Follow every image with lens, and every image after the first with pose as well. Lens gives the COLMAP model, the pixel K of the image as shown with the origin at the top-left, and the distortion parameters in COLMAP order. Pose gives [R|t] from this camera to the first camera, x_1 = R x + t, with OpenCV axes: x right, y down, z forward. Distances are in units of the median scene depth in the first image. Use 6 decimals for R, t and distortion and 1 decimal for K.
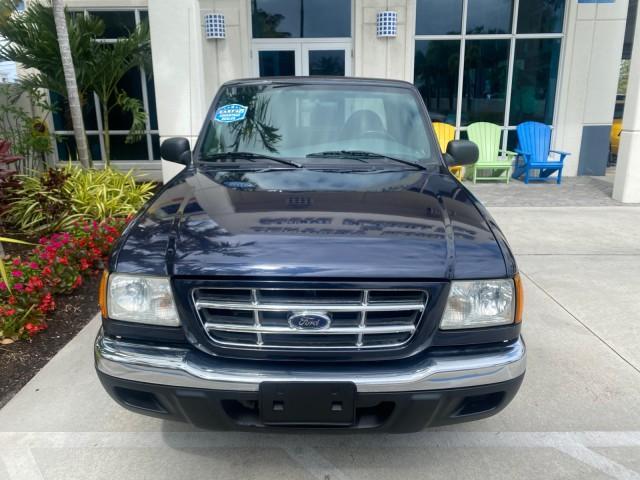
lens RADIAL K [[494.5, 0, 318.2], [0, 494.5, 234.1], [0, 0, 1]] dist [0.007111, -0.000299]
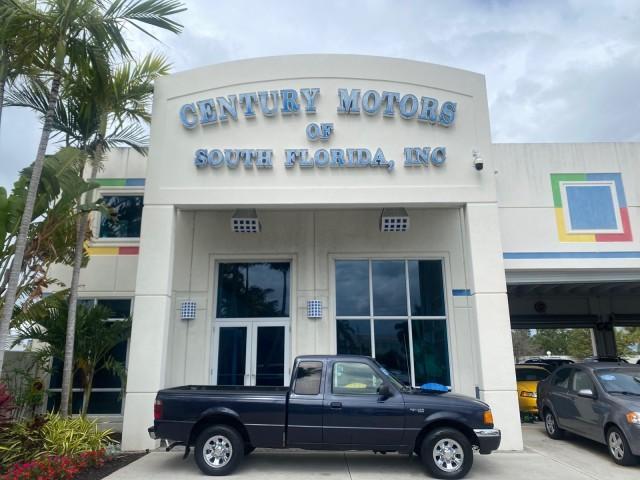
lens RADIAL K [[494.5, 0, 318.2], [0, 494.5, 234.1], [0, 0, 1]] dist [0.007111, -0.000299]
pose [[0.999934, 0.001546, -0.011385, 0.266634], [-0.006936, 0.871184, -0.490909, 0.102495], [0.009160, 0.490955, 0.871137, -0.457281]]
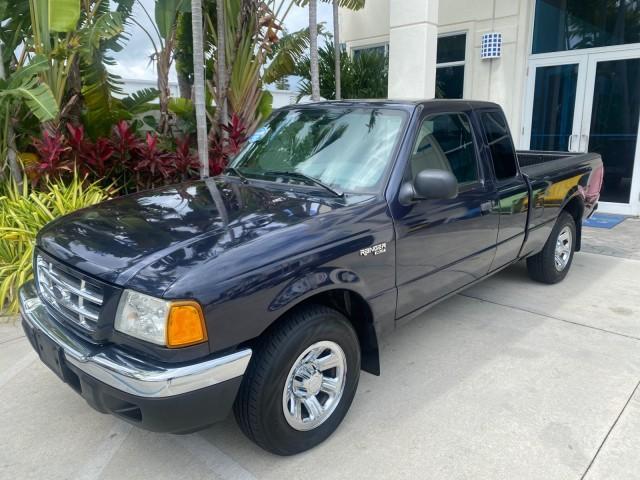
lens RADIAL K [[494.5, 0, 318.2], [0, 494.5, 234.1], [0, 0, 1]] dist [0.007111, -0.000299]
pose [[0.723431, 0.148327, -0.674275, 0.423401], [-0.174543, 0.984215, 0.029240, -0.041130], [0.667969, 0.096537, 0.737901, 0.149437]]
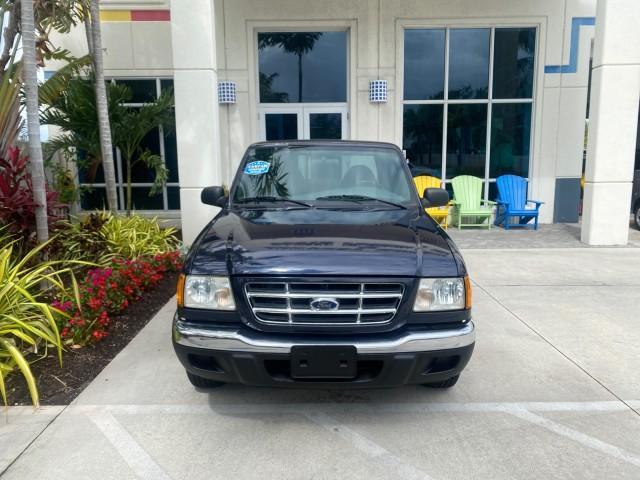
lens RADIAL K [[493.4, 0, 320.9], [0, 493.4, 233.2], [0, 0, 1]] dist [0.030692, -0.001837]
pose [[0.999912, -0.002906, 0.012922, -0.014878], [0.004286, 0.994128, -0.108129, 0.038804], [-0.012532, 0.108175, 0.994053, -0.156241]]
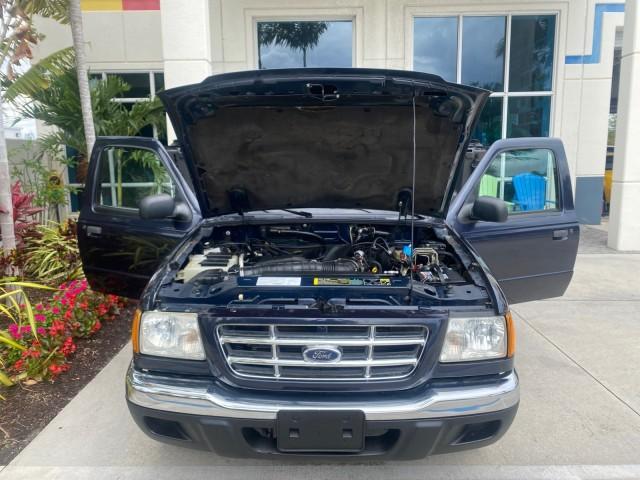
lens RADIAL K [[494.5, 0, 318.2], [0, 494.5, 234.1], [0, 0, 1]] dist [0.007111, -0.000299]
pose [[0.999989, -0.003325, -0.003428, -0.006914], [0.002965, 0.994977, -0.100058, 0.005717], [0.003743, 0.100046, 0.994976, -0.042537]]
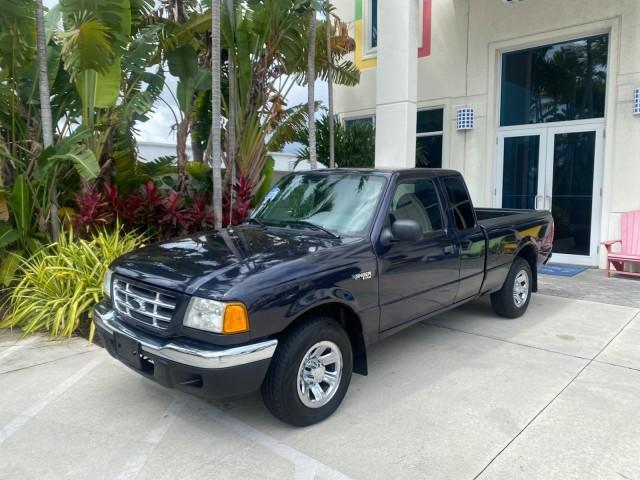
lens RADIAL K [[494.5, 0, 318.2], [0, 494.5, 234.1], [0, 0, 1]] dist [0.007111, -0.000299]
pose [[0.733965, 0.072799, -0.675274, 0.531530], [-0.178717, 0.979902, -0.088610, -0.010173], [0.655252, 0.185720, 0.732225, 0.018784]]
